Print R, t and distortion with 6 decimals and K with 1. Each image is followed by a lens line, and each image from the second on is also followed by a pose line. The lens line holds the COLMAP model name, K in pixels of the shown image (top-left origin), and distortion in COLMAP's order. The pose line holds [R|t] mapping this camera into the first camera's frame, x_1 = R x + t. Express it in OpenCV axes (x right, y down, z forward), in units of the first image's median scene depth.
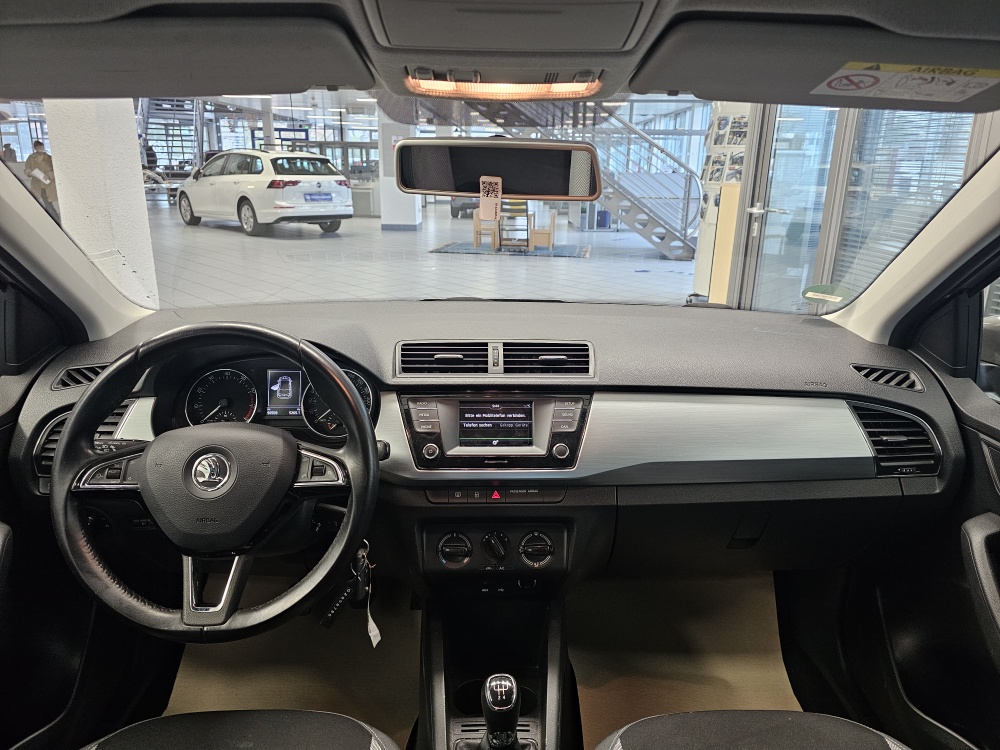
lens RADIAL K [[668.9, 0, 502.6], [0, 668.9, 371.2], [0, 0, 1]] dist [0.084303, -0.104224]
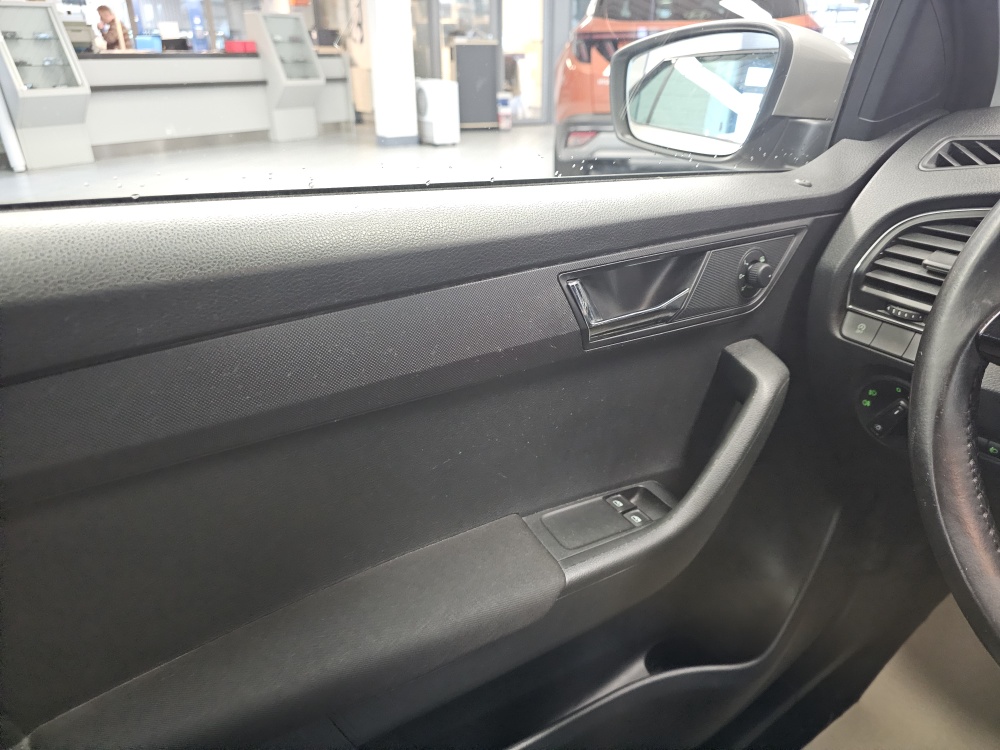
lens RADIAL K [[675.0, 0, 507.8], [0, 675.0, 365.9], [0, 0, 1]] dist [0.052258, -0.056104]
pose [[0.564550, 0.319652, -0.760990, -0.337814], [-0.220576, 0.946862, 0.234090, 0.115904], [0.795380, 0.035700, 0.605059, 0.351706]]
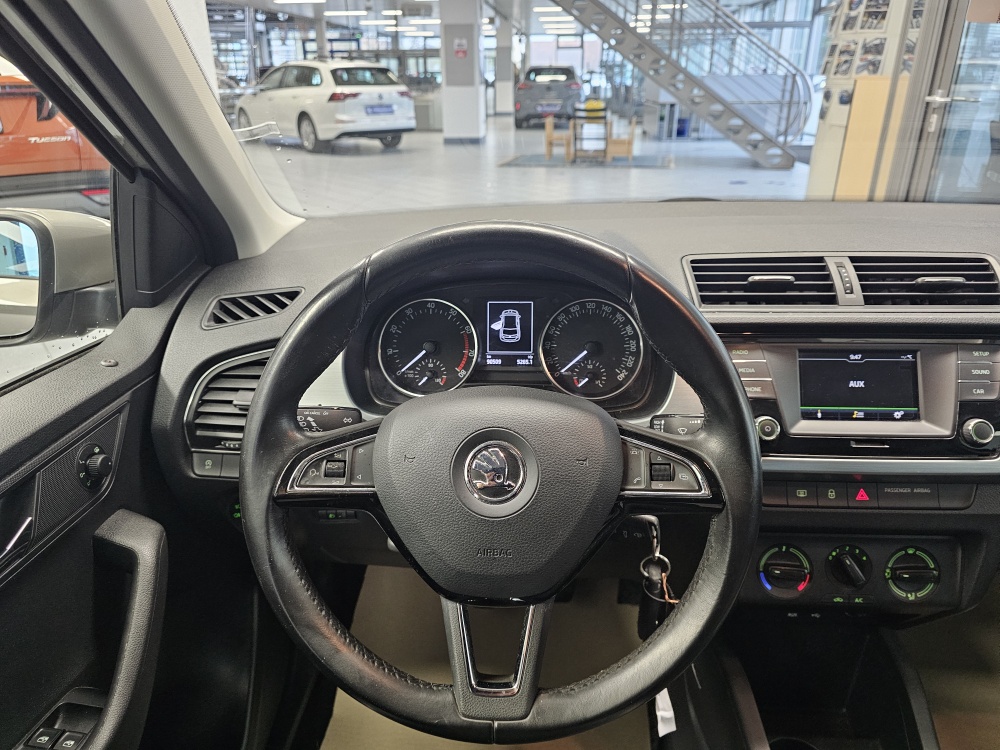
lens RADIAL K [[678.8, 0, 494.1], [0, 678.8, 376.6], [0, 0, 1]] dist [0.032527, -0.046680]
pose [[0.996205, 0.009984, -0.086468, -0.279694], [0.000340, 0.992946, 0.118568, -0.006202], [0.087042, -0.118148, 0.989174, 0.302916]]
